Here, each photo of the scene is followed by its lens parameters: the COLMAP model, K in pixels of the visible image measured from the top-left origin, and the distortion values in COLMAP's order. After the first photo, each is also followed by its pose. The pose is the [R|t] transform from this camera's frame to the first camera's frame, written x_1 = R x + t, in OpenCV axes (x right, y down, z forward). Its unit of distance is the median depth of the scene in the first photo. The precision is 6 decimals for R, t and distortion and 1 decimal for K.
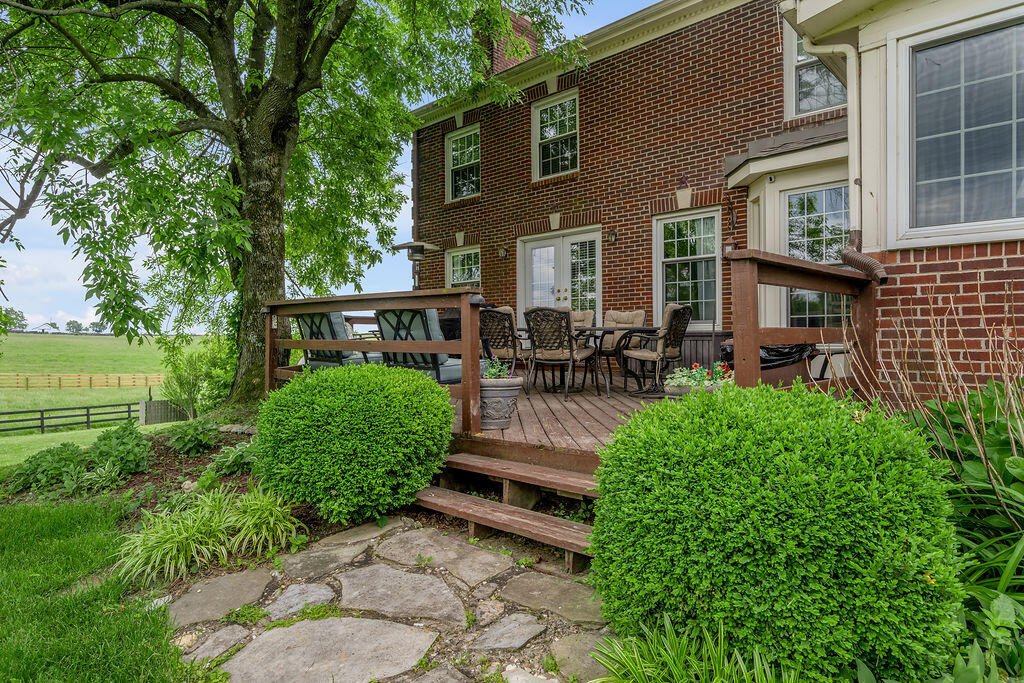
lens RADIAL K [[567.3, 0, 518.0], [0, 567.3, 342.6], [0, 0, 1]] dist [-0.005072, -0.000844]
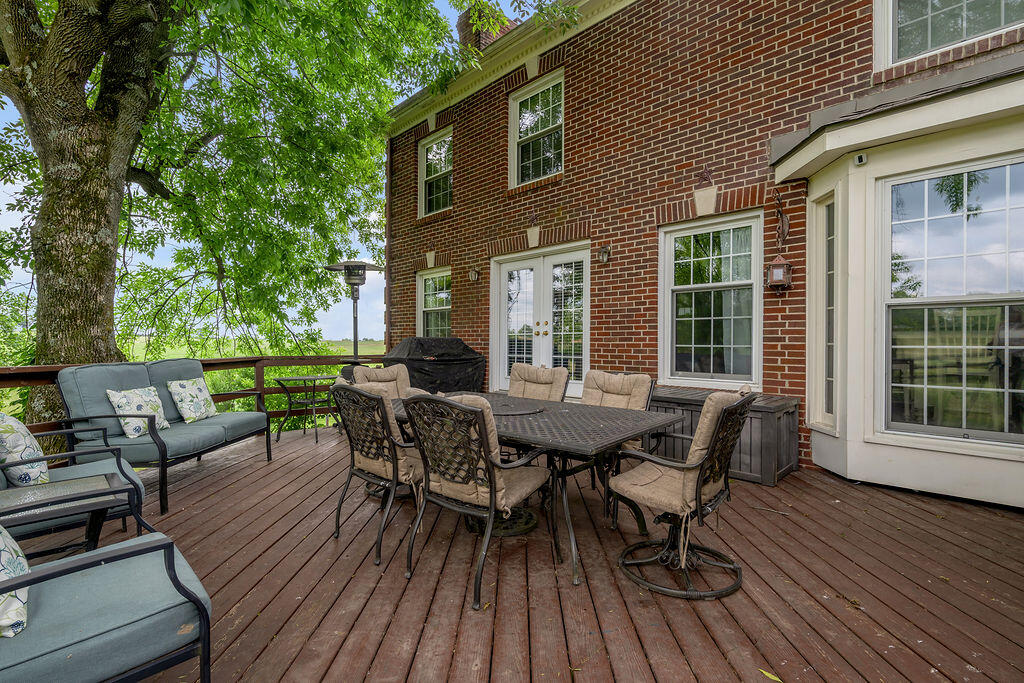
lens RADIAL K [[472.5, 0, 514.7], [0, 472.5, 346.6], [0, 0, 1]] dist [-0.003037, -0.000132]
pose [[0.999065, 0.014754, -0.040639, 0.080098], [-0.015100, 0.999852, -0.008229, -0.063299], [0.040512, 0.008835, 0.999140, 0.395443]]
